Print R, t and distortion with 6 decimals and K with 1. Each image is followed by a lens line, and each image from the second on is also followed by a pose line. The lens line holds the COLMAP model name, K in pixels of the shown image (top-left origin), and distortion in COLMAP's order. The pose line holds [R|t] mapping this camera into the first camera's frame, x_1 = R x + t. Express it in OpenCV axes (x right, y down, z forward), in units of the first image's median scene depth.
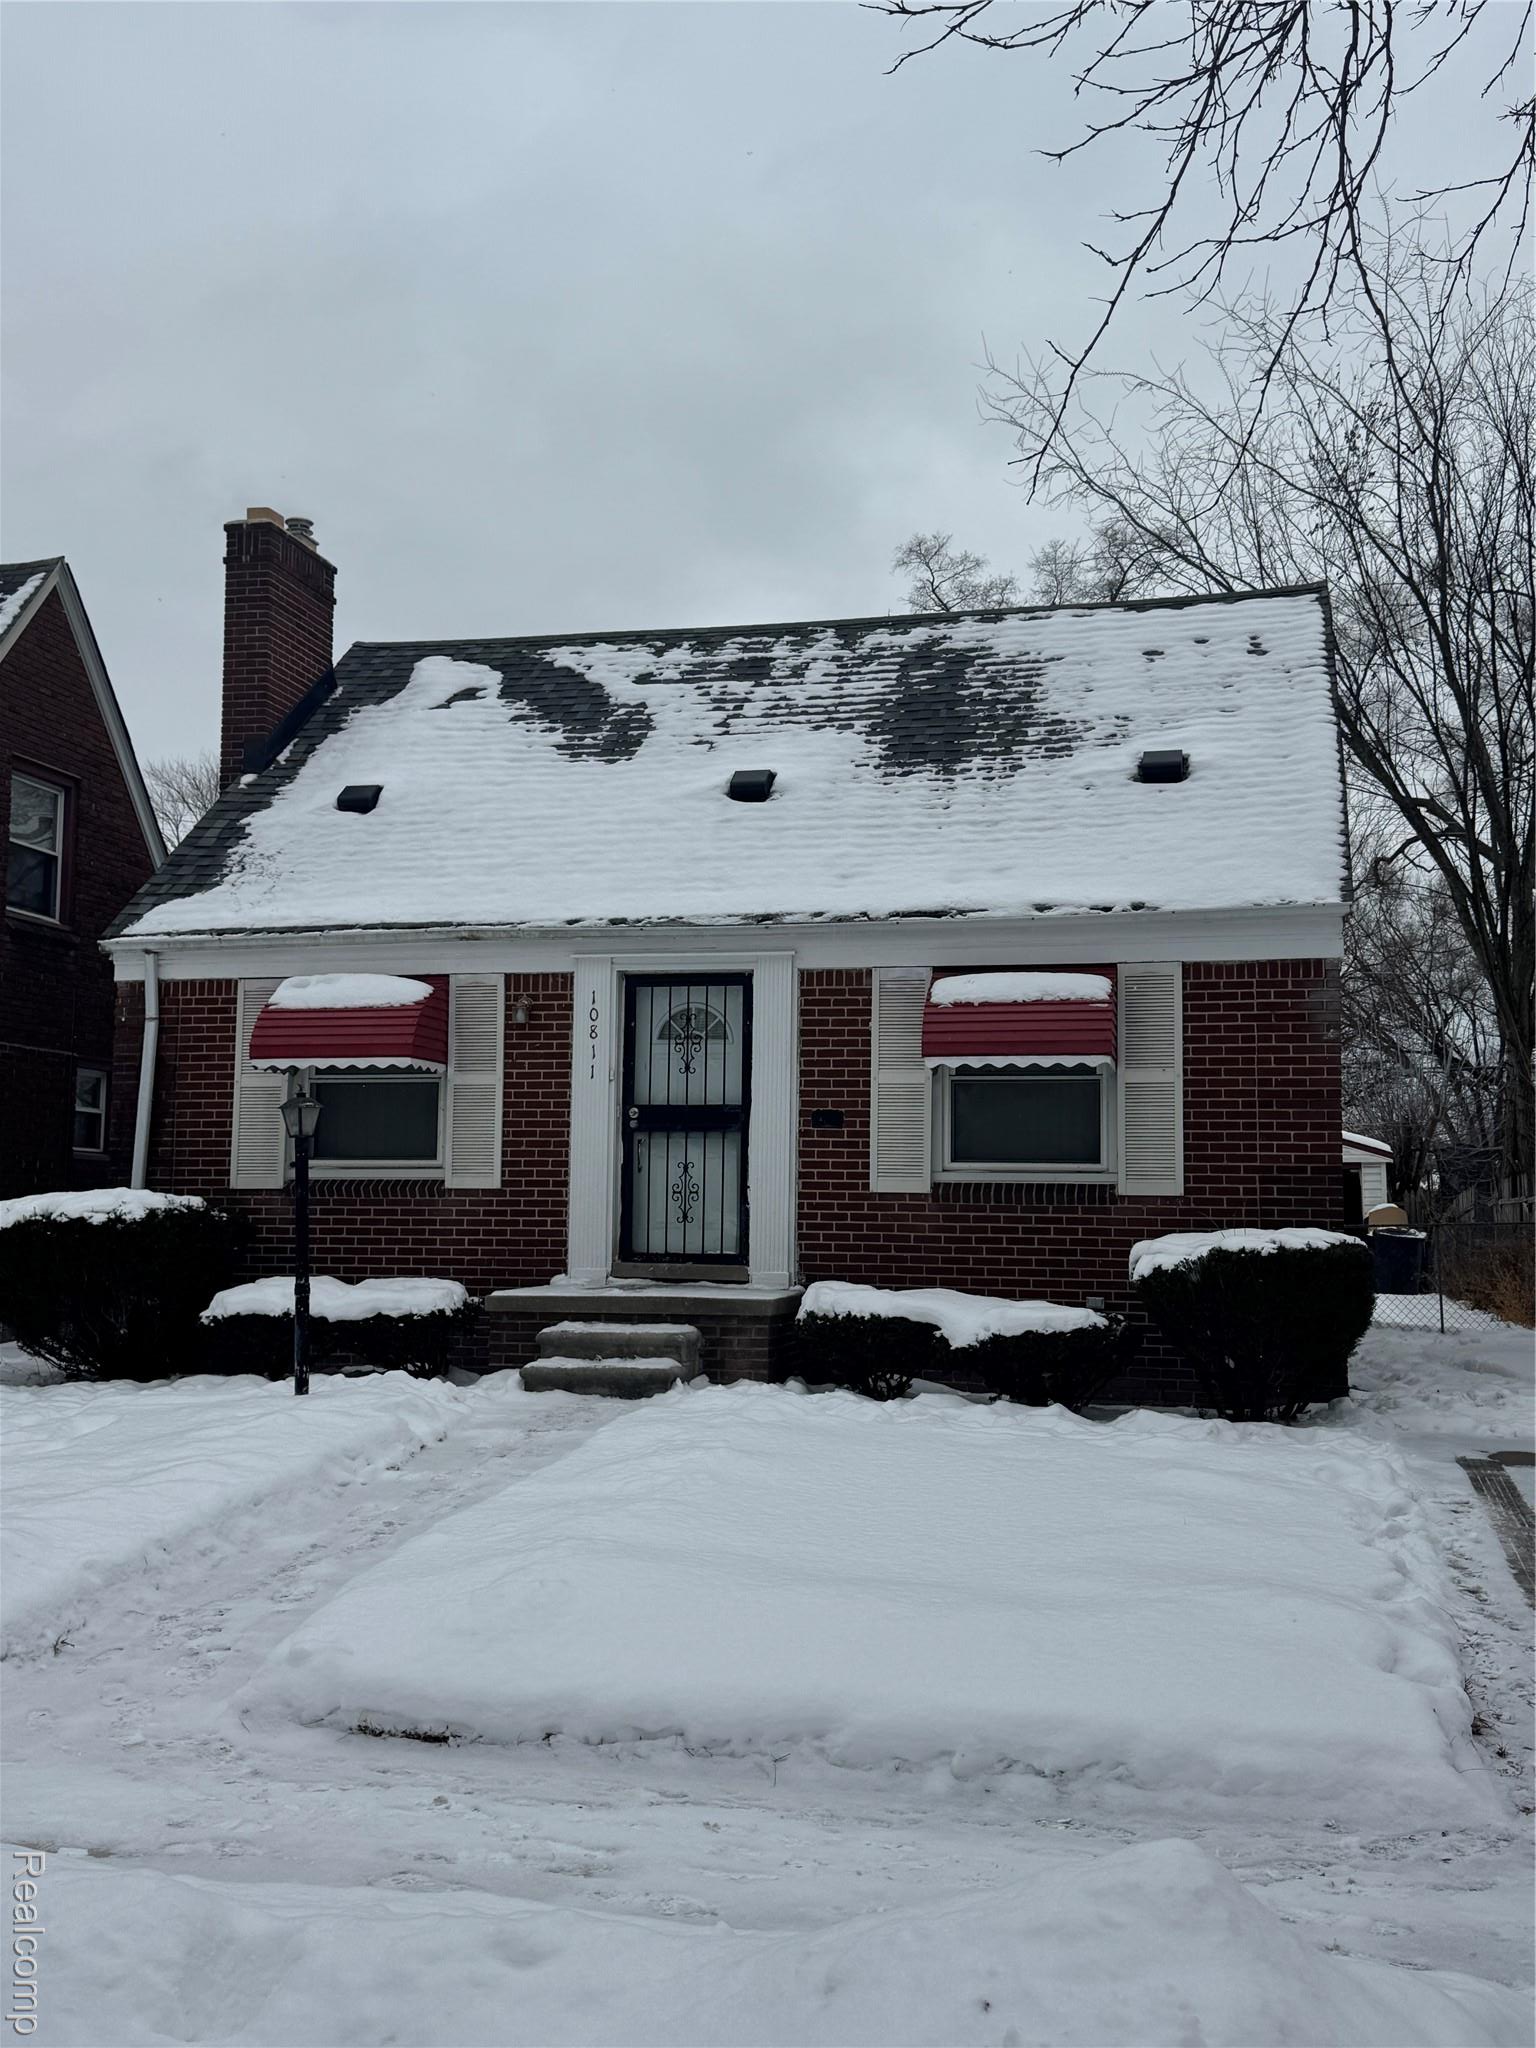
lens RADIAL K [[2087.6, 0, 767.9], [0, 2087.6, 1021.6], [0, 0, 1]] dist [0.086987, 0.000000]
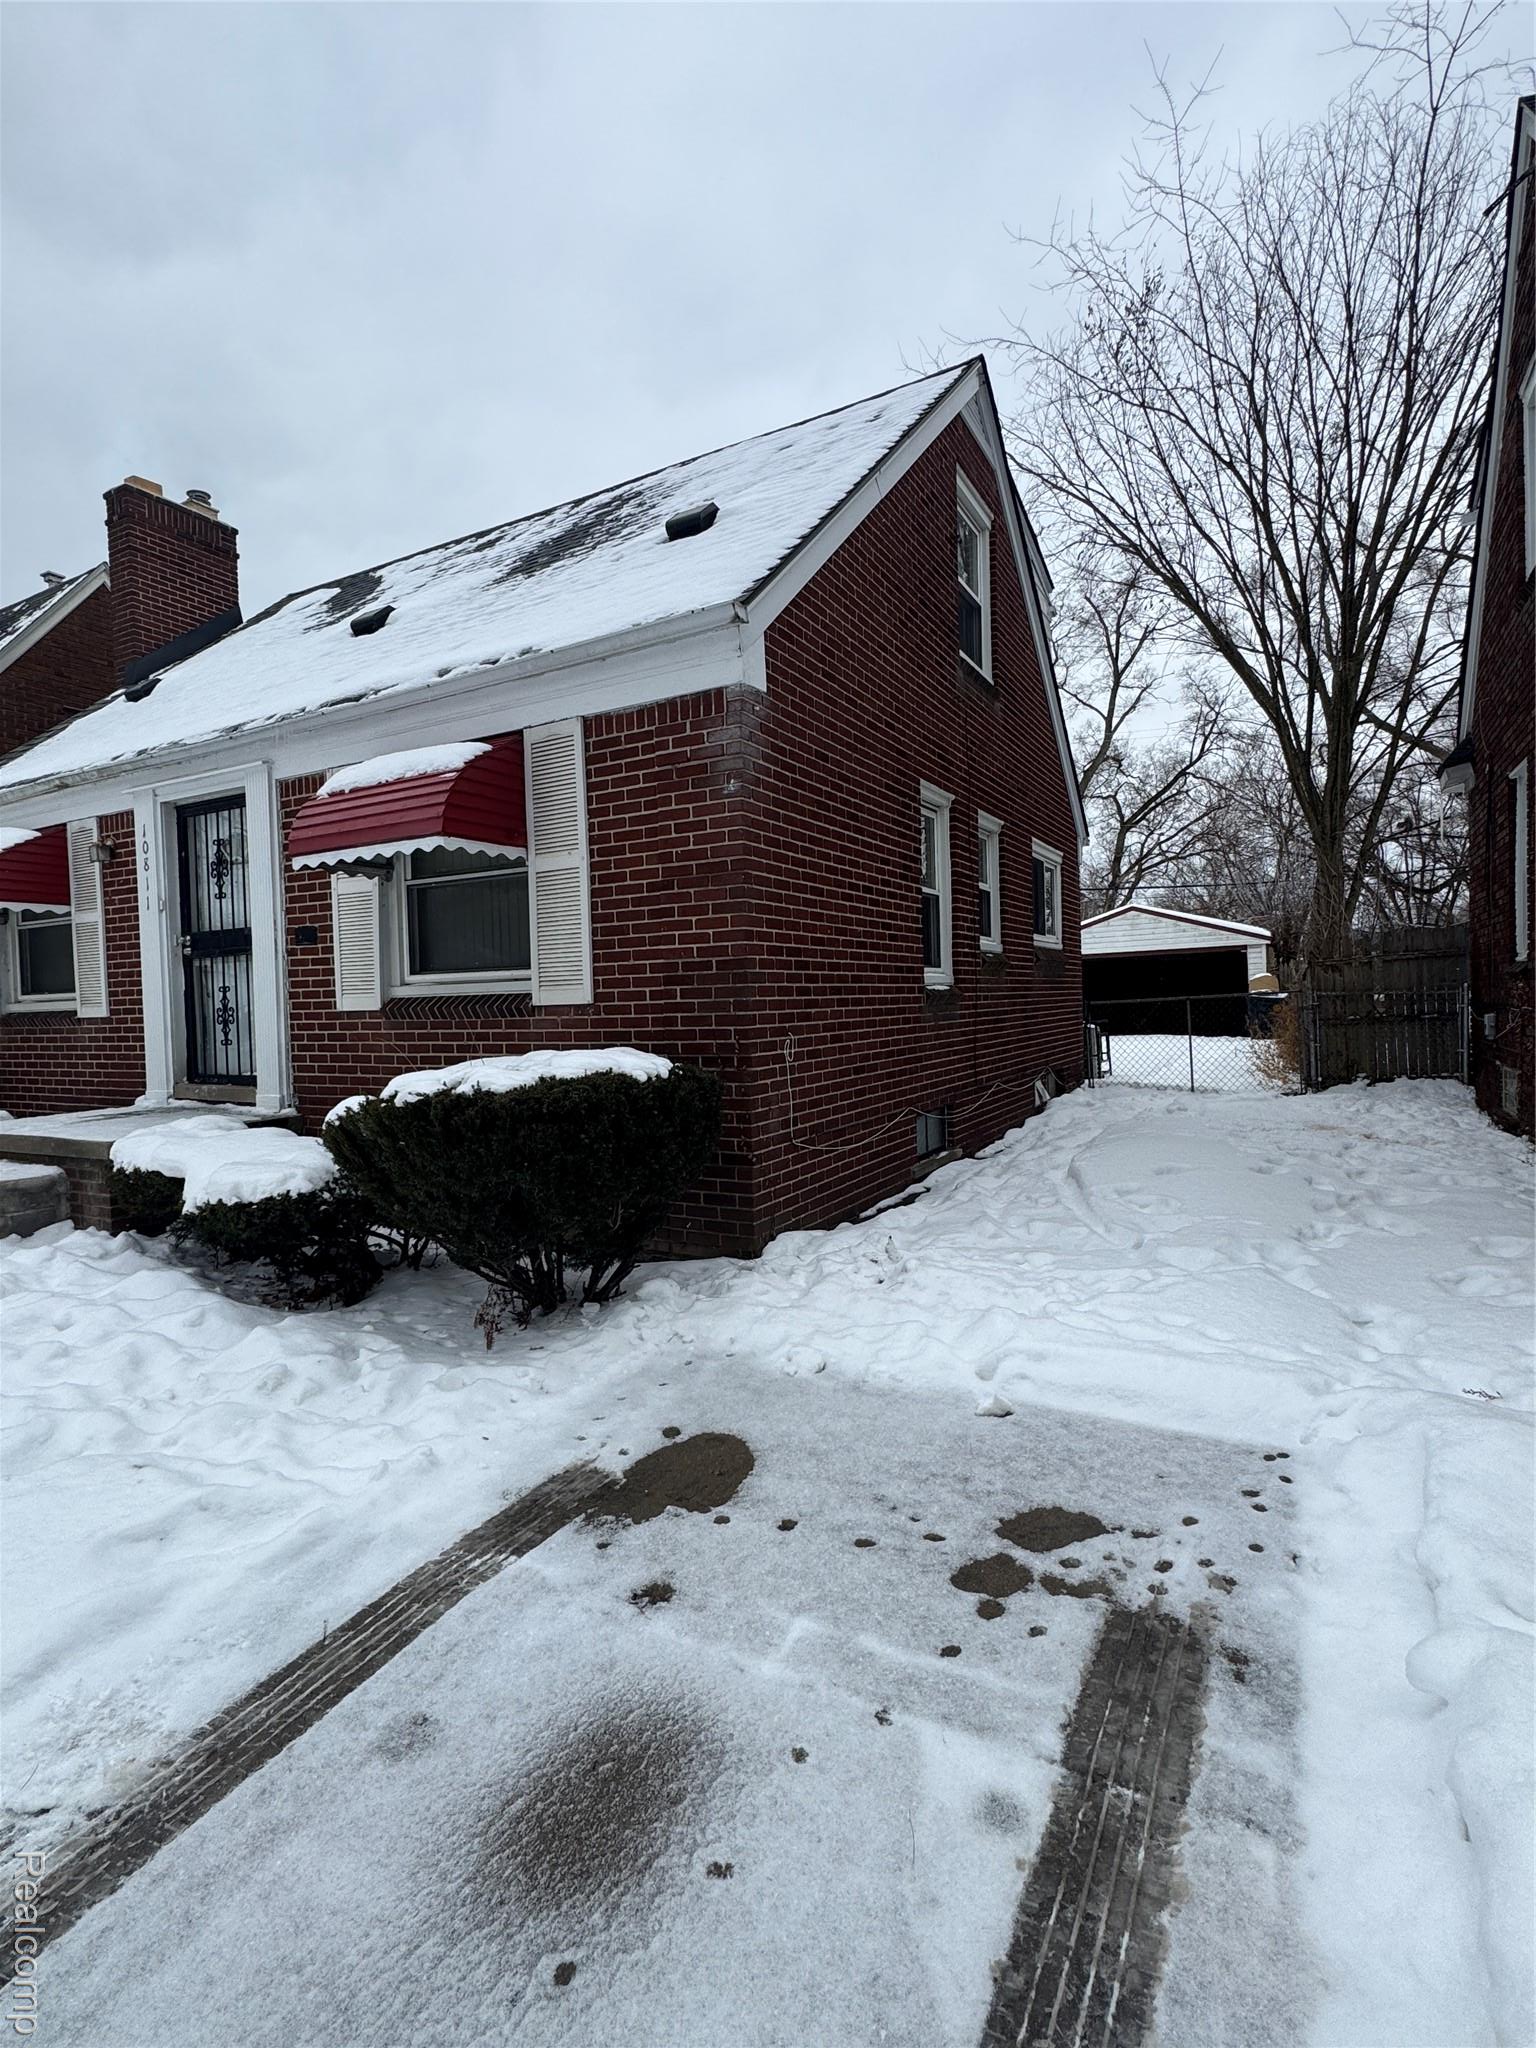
lens RADIAL K [[1002.0, 0, 766.9], [0, 1002.0, 1026.5], [0, 0, 1]] dist [0.005383, 0.000560]
pose [[0.962079, -0.032308, -0.270852, 0.359279], [0.066476, 0.990793, 0.117941, 0.048182], [0.264548, -0.131474, 0.955369, 0.617547]]
